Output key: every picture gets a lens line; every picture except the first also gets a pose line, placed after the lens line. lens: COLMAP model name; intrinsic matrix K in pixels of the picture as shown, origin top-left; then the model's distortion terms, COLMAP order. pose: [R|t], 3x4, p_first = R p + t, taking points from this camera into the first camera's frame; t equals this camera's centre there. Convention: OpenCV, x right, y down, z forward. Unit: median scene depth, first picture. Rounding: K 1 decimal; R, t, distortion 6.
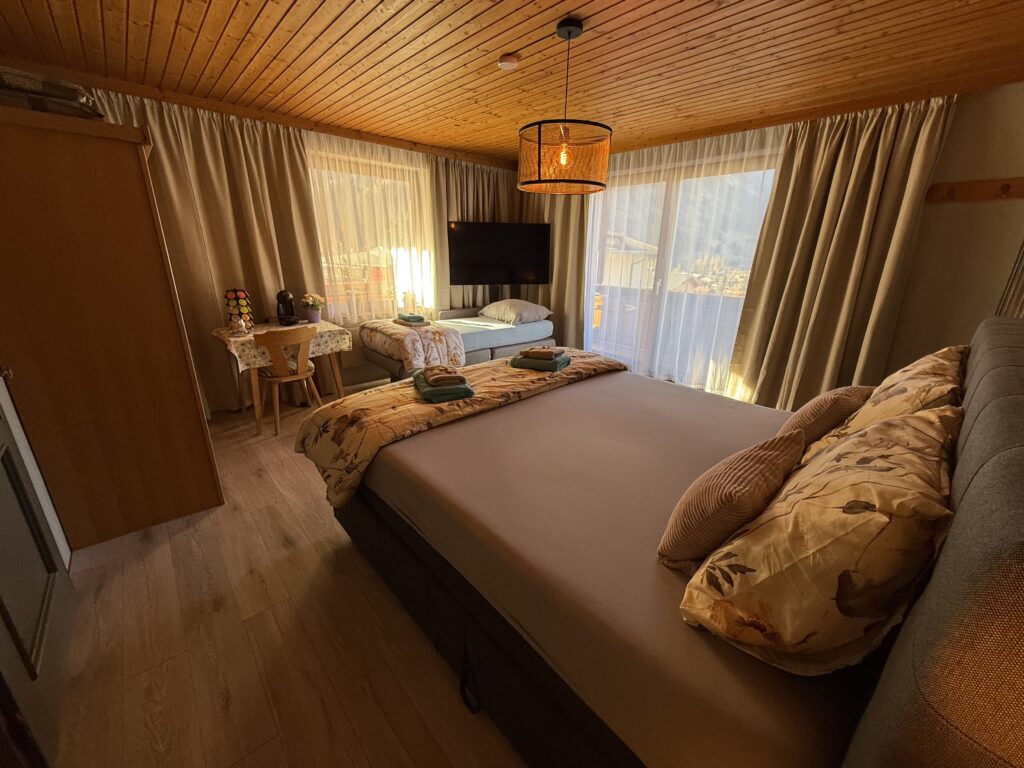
lens RADIAL K [[408.2, 0, 512.0], [0, 408.2, 384.0], [0, 0, 1]] dist [0.000850, -0.000156]
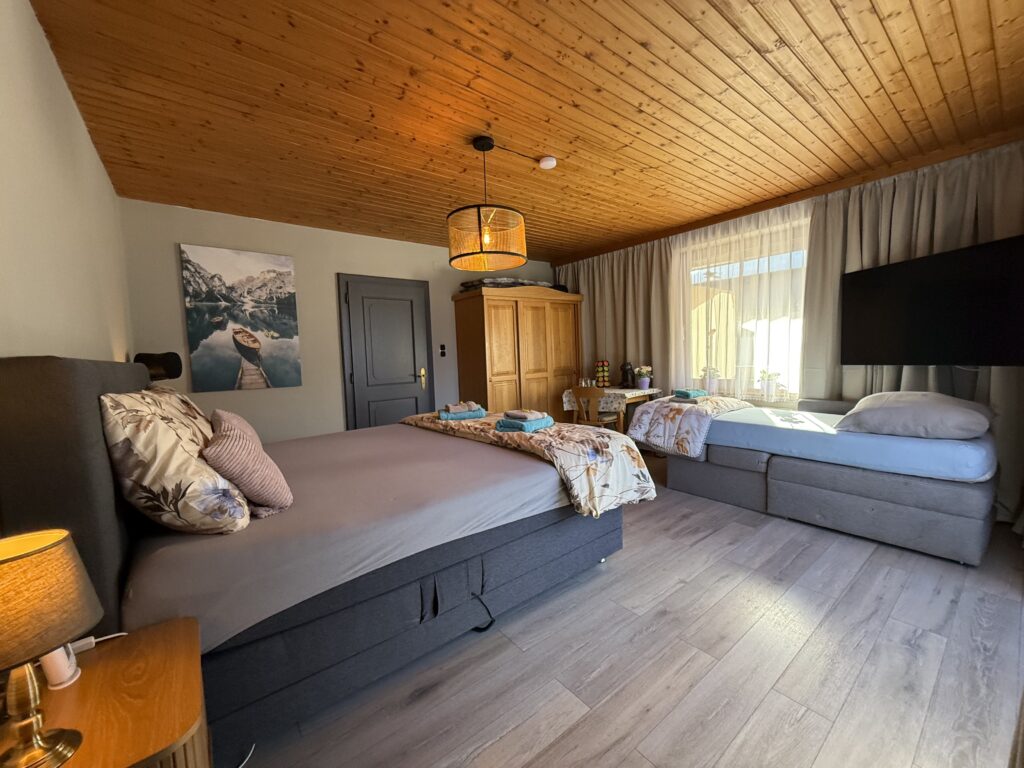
lens RADIAL K [[408.5, 0, 514.1], [0, 408.5, 384.0], [0, 0, 1]] dist [-0.000201, 0.000283]
pose [[-0.070377, 0.055558, -0.995972, 1.140352], [-0.277638, 0.957904, 0.073052, -0.234398], [0.958104, 0.281661, -0.051989, 1.104893]]
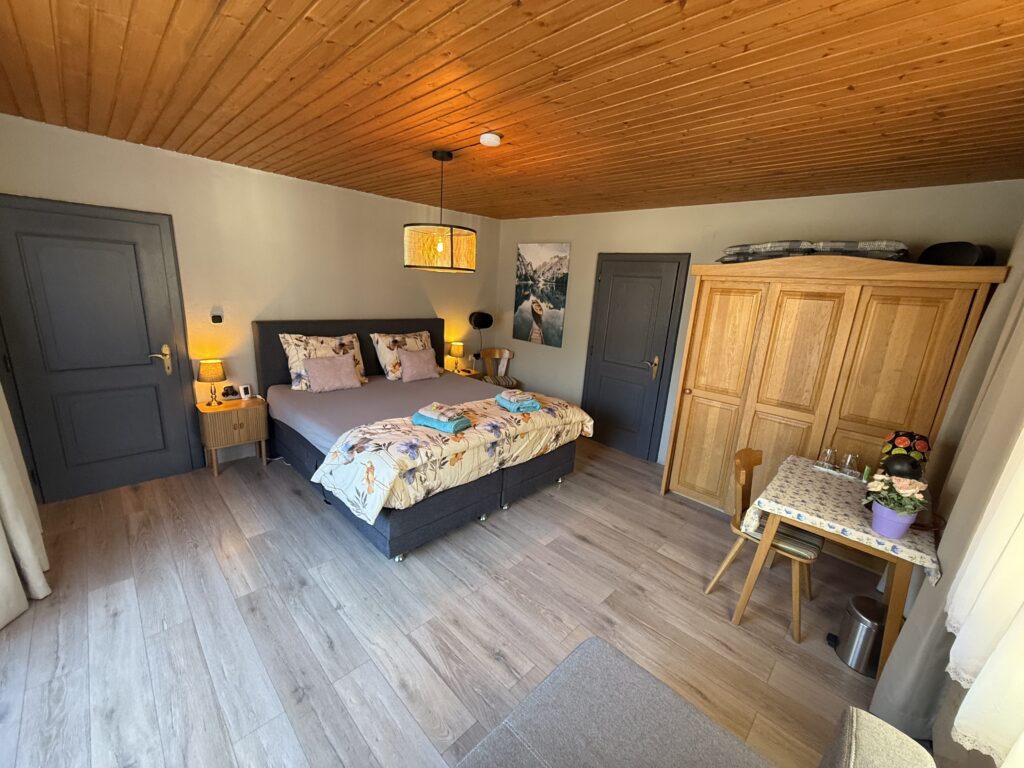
lens RADIAL K [[408.5, 0, 514.1], [0, 408.5, 384.0], [0, 0, 1]] dist [-0.000201, 0.000283]
pose [[-0.994997, -0.065629, -0.075330, -0.031534], [-0.095647, 0.843584, 0.528411, -0.784208], [0.028868, 0.532972, -0.845640, 2.041696]]
